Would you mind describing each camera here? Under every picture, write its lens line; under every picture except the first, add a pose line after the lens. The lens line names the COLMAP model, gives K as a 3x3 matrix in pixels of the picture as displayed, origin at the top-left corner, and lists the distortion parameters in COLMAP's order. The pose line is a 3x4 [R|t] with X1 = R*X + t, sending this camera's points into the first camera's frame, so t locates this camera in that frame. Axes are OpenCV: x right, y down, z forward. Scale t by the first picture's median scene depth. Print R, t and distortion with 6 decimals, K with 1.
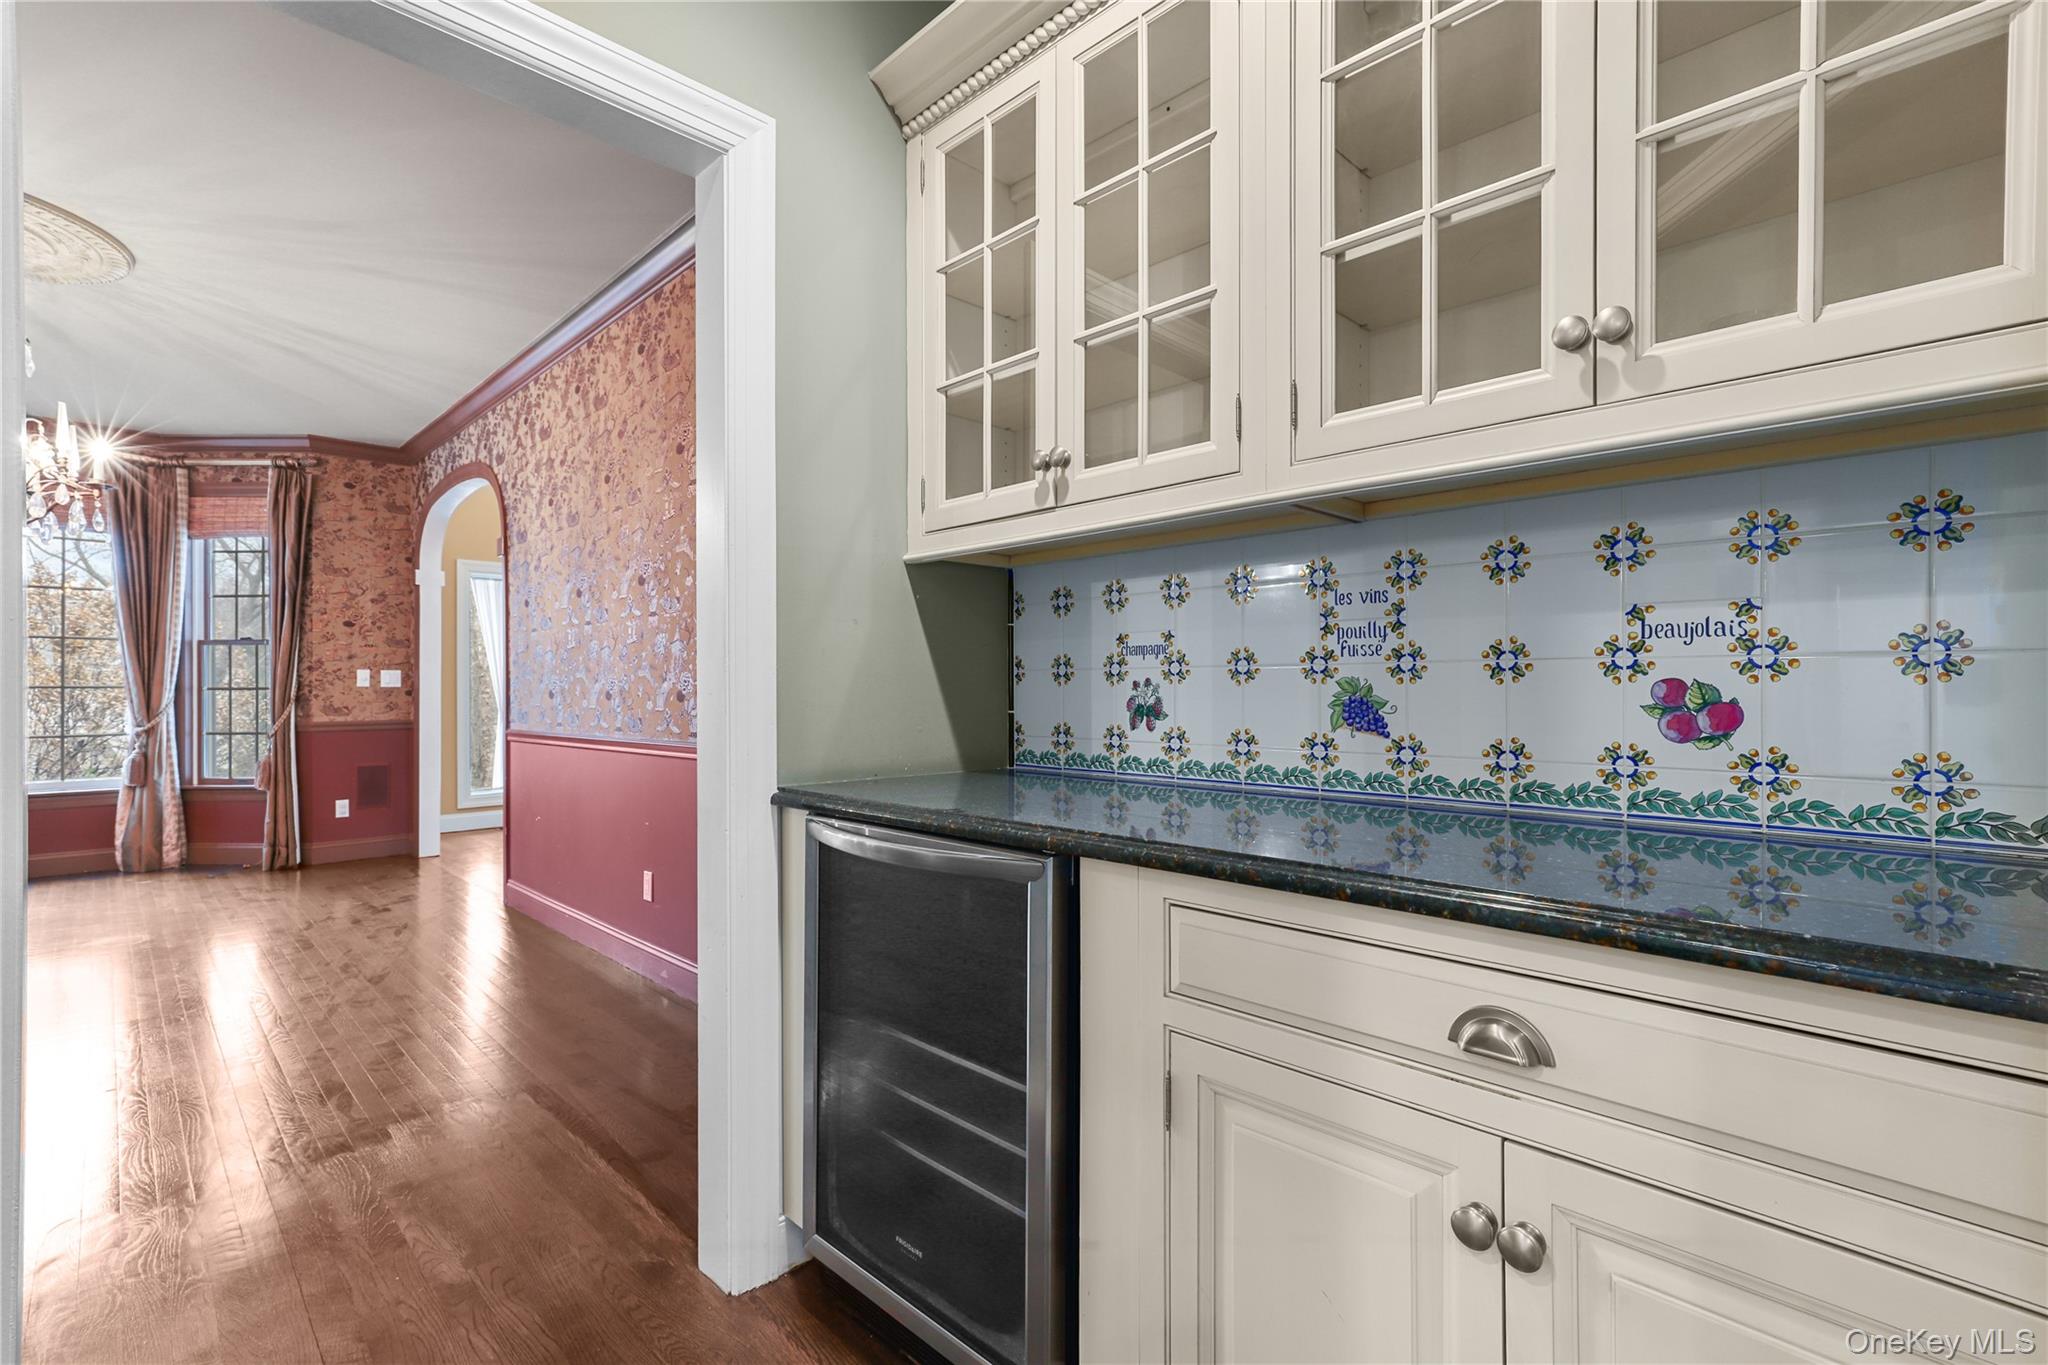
lens RADIAL K [[947.3, 0, 1024.7], [0, 947.3, 689.1], [0, 0, 1]] dist [0.006917, 0.000594]
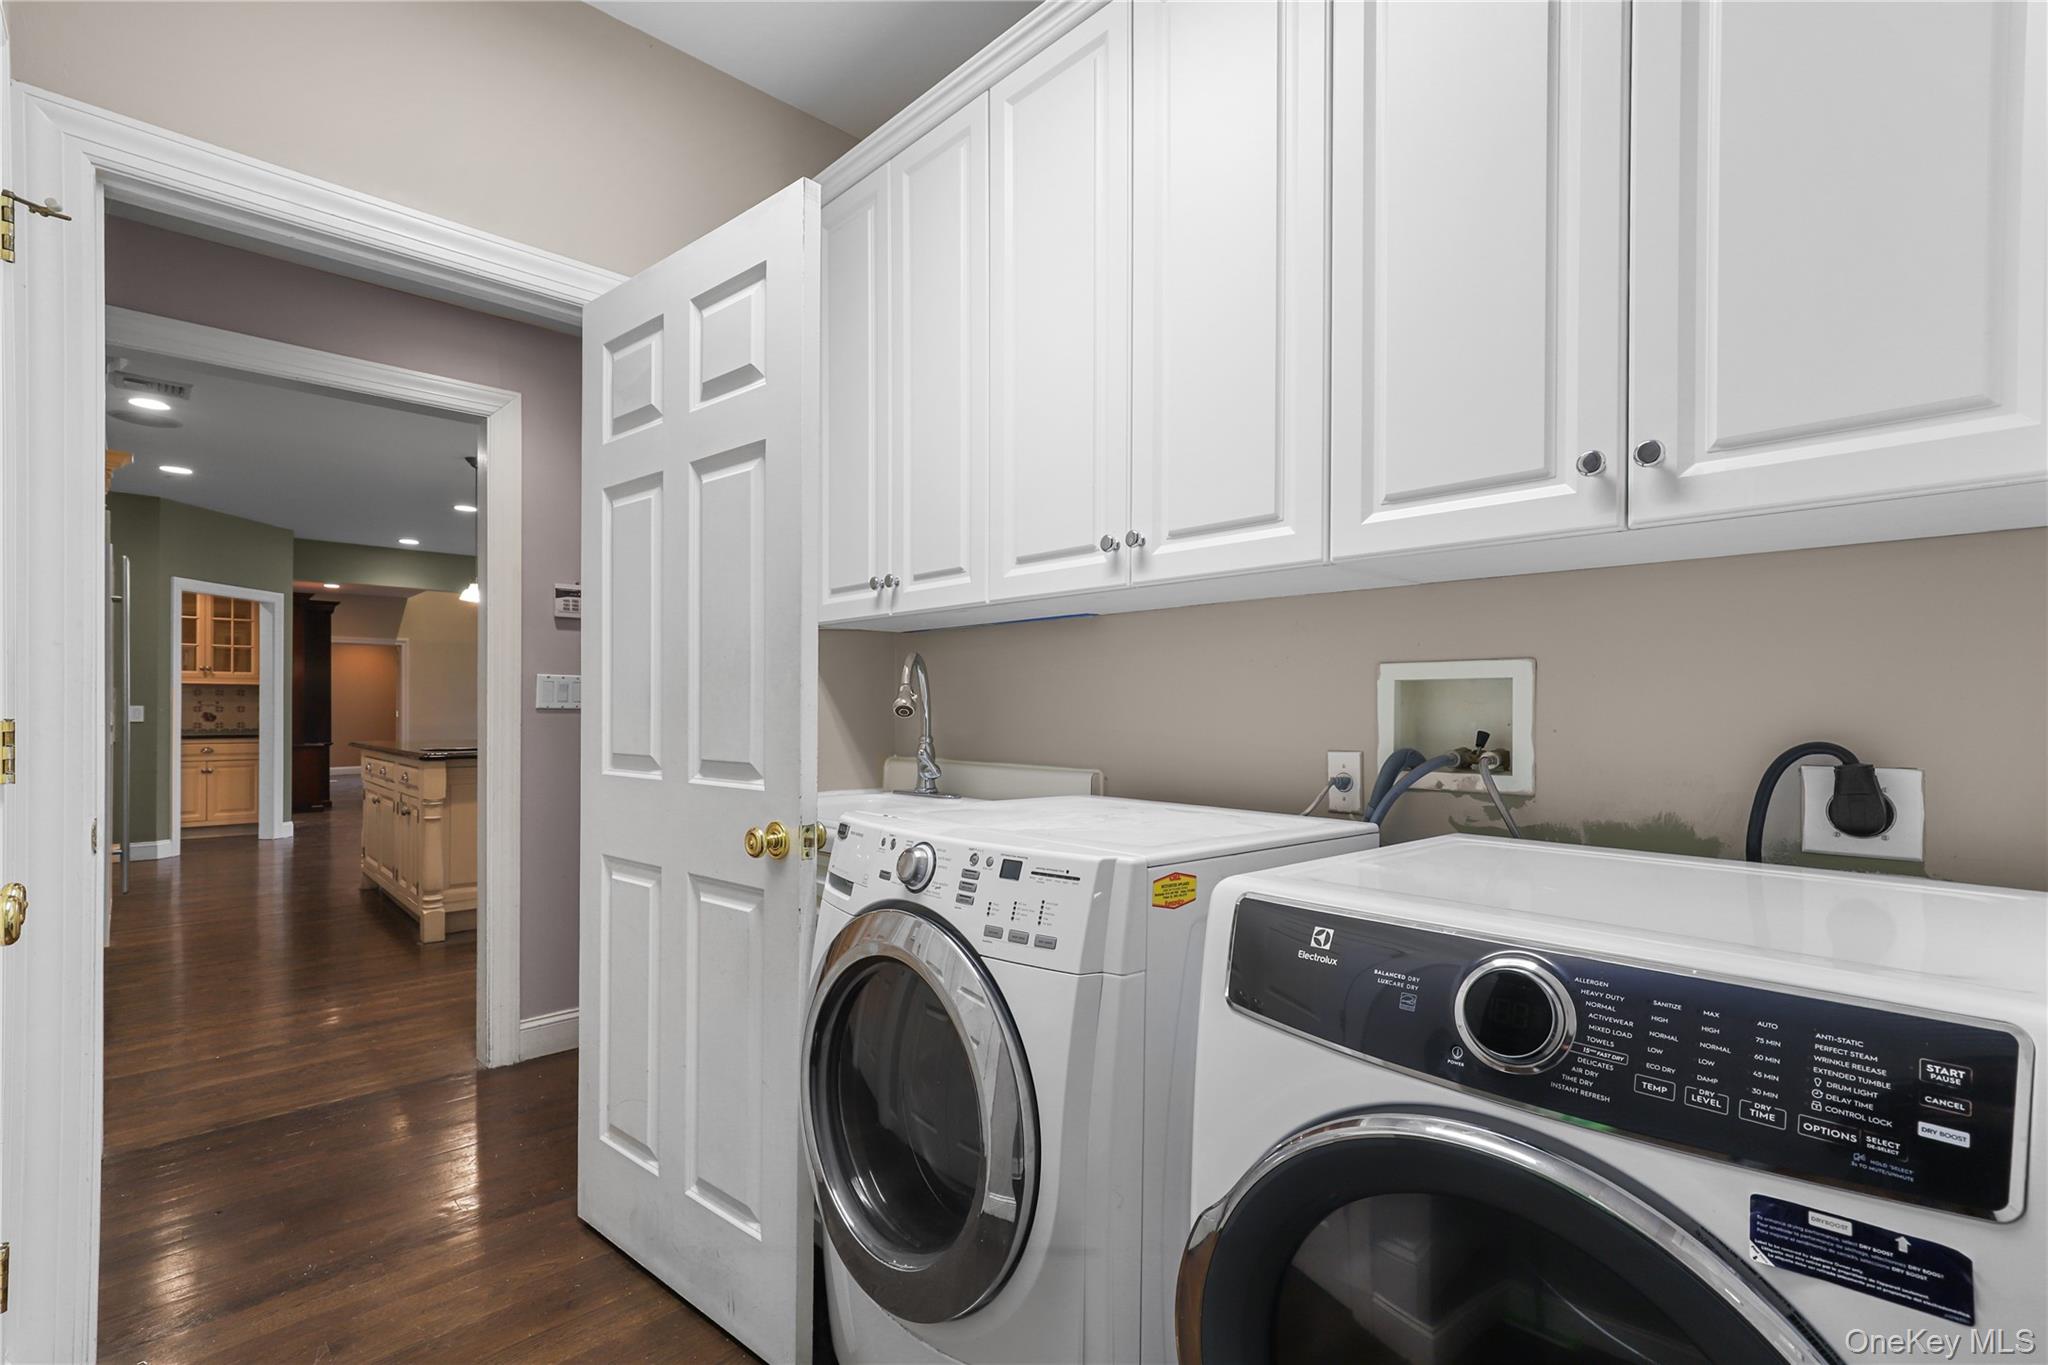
lens RADIAL K [[947.3, 0, 1024.7], [0, 947.3, 689.1], [0, 0, 1]] dist [0.006917, 0.000594]
pose [[0.020879, 0.012074, 0.999709, -6.408996], [-0.003511, 0.999922, -0.012003, -0.123035], [-0.999776, -0.003260, 0.020920, -5.336237]]
